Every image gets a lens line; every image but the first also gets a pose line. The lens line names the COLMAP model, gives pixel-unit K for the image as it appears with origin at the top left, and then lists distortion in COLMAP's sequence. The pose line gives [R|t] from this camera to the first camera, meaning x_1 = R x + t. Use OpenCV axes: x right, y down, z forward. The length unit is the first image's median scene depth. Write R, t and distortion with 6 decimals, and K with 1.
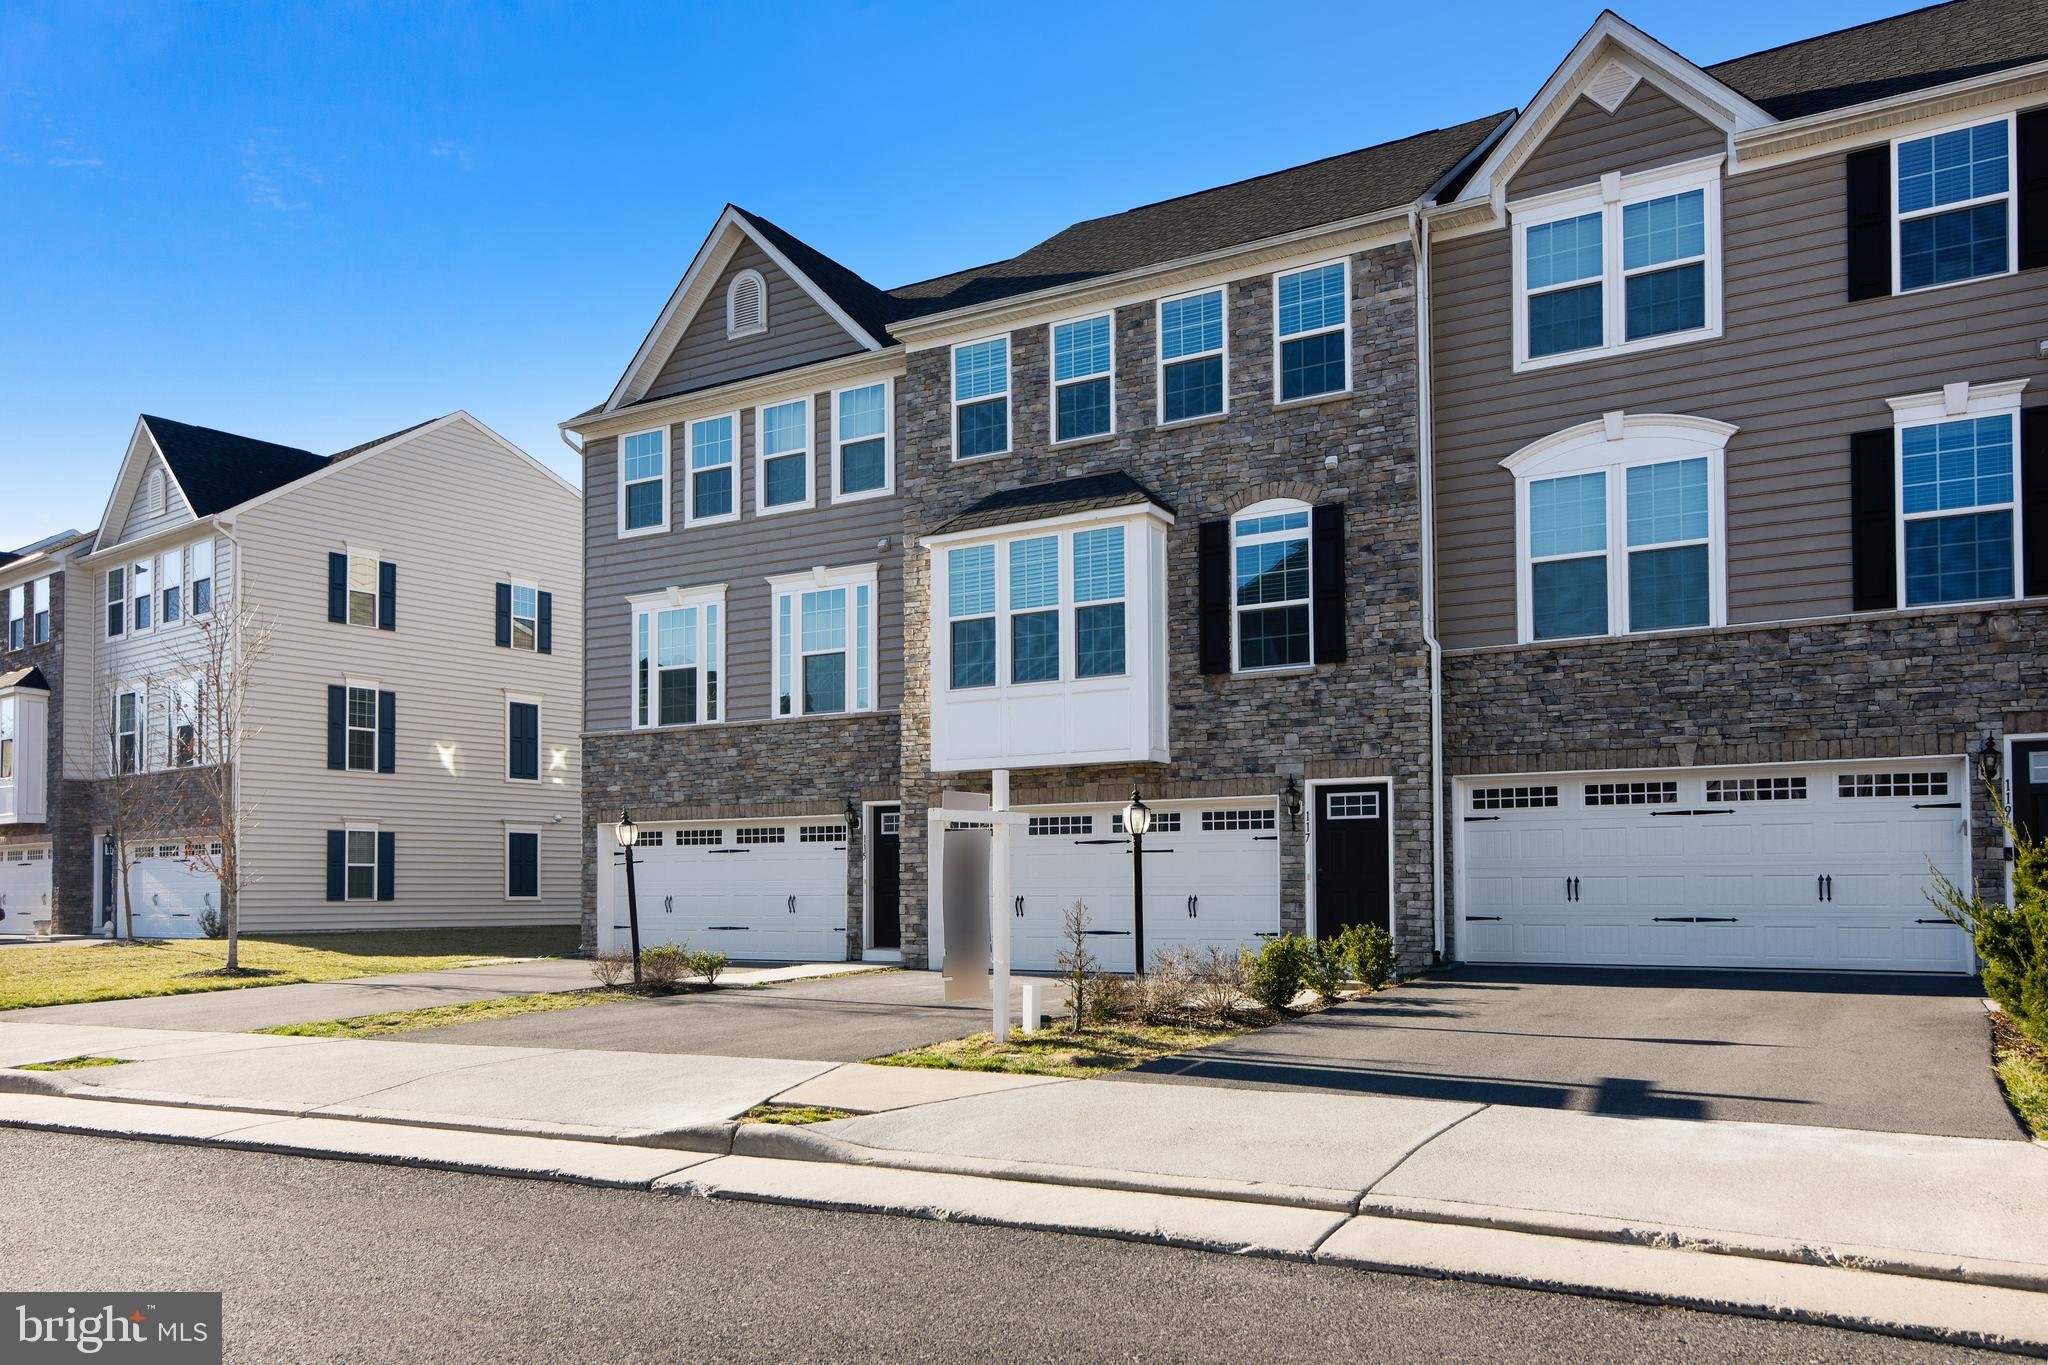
lens RADIAL K [[1429.3, 0, 1024.4], [0, 1429.3, 664.3], [0, 0, 1]] dist [0.013588, 0.011214]
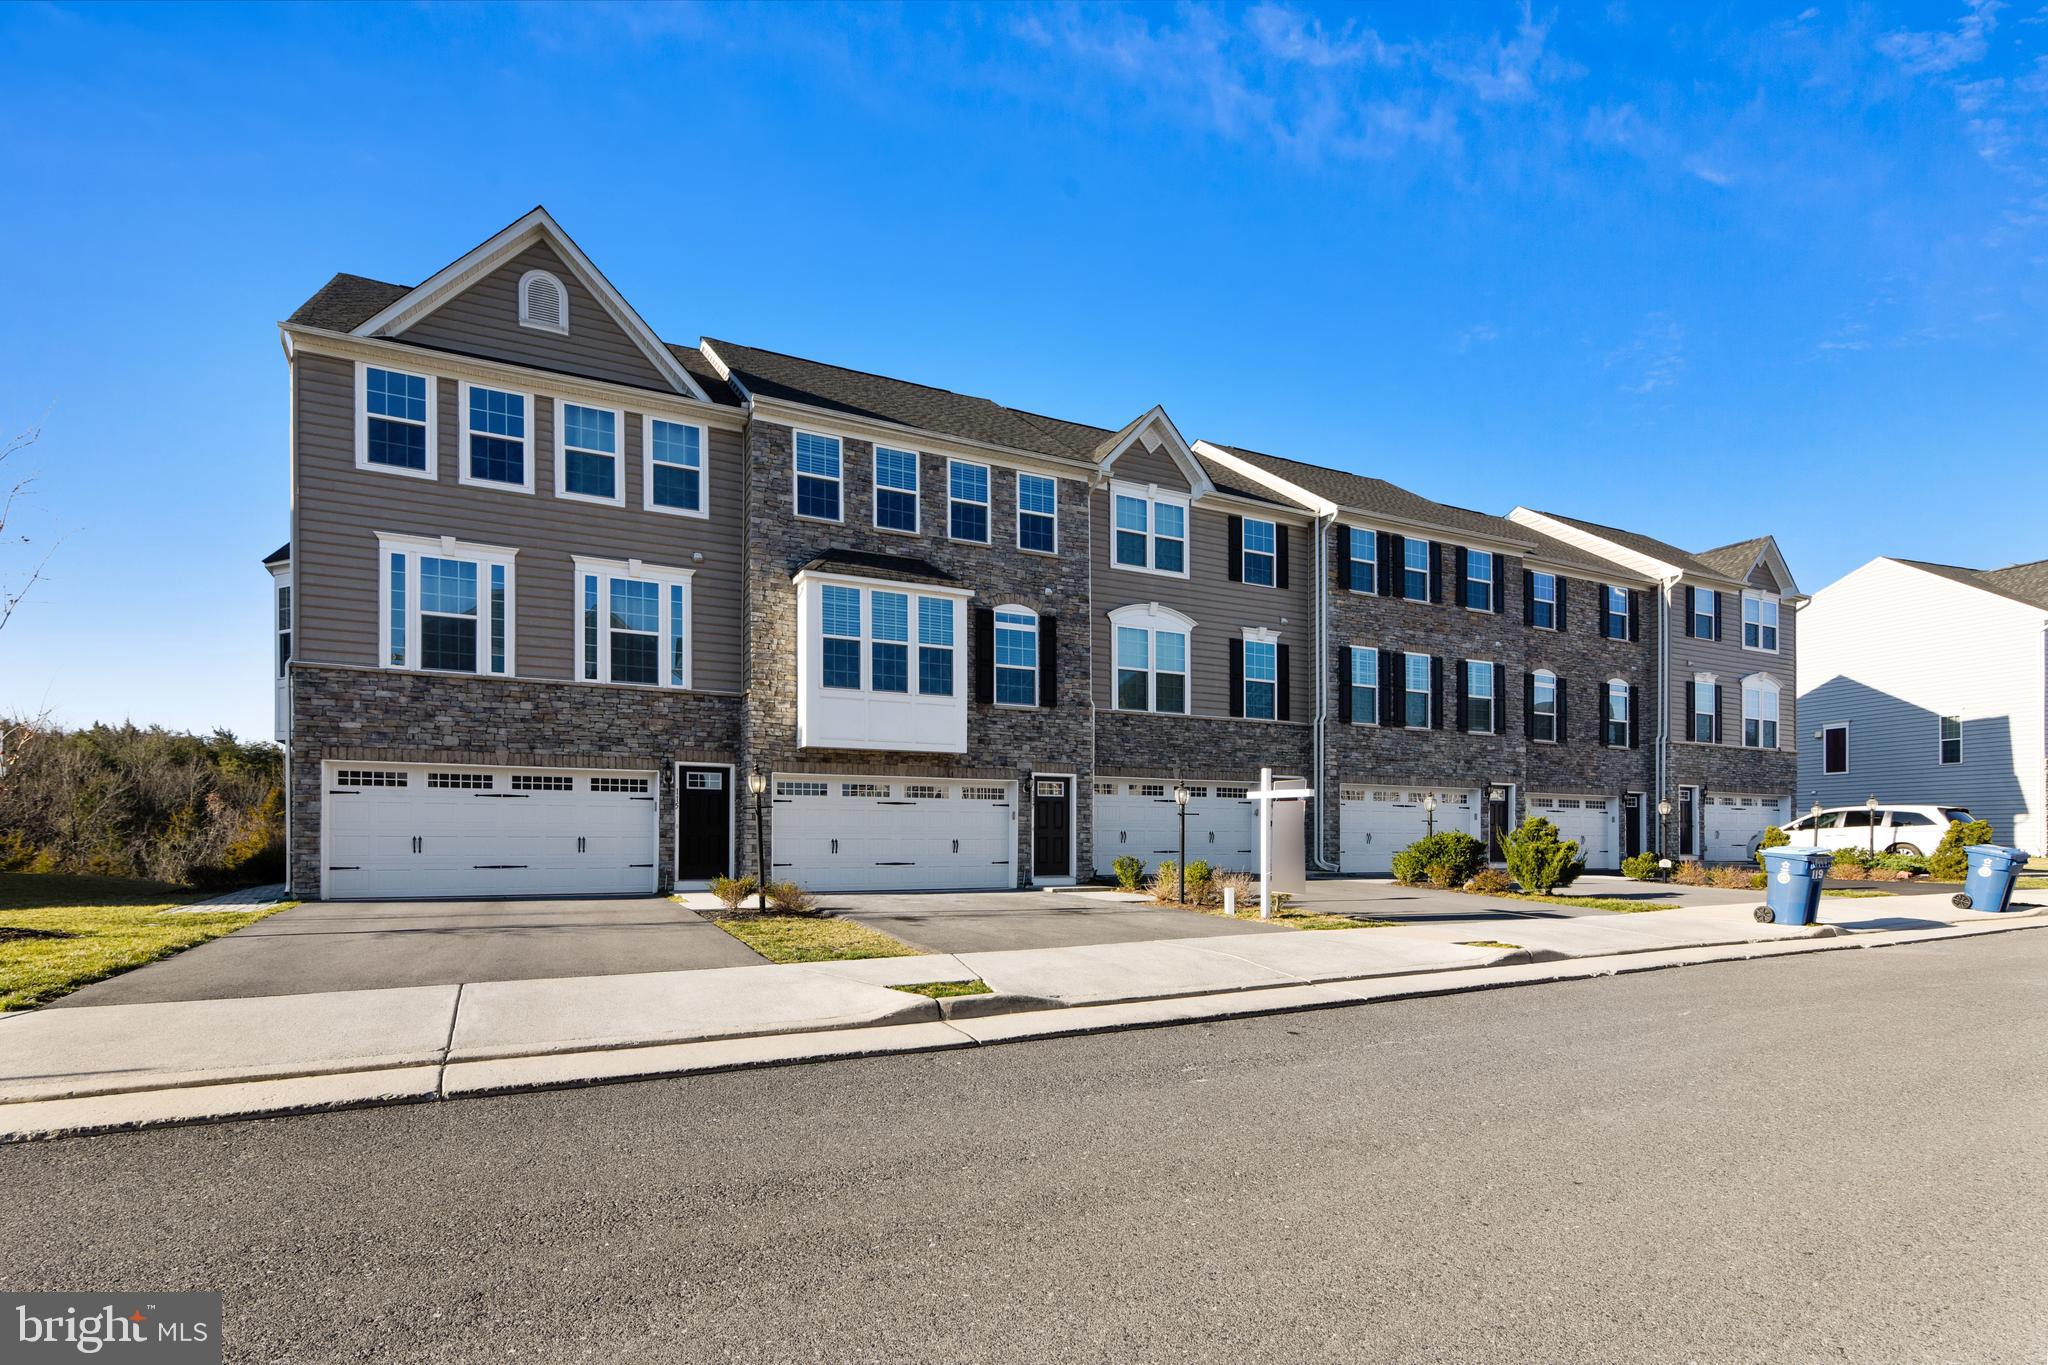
lens RADIAL K [[956.2, 0, 1026.2], [0, 956.2, 700.1], [0, 0, 1]] dist [-0.005564, -0.001067]
pose [[0.564313, 0.130440, 0.815191, -0.665333], [-0.130395, 0.989127, -0.068007, 0.065249], [-0.815198, -0.067920, 0.575186, 0.311015]]
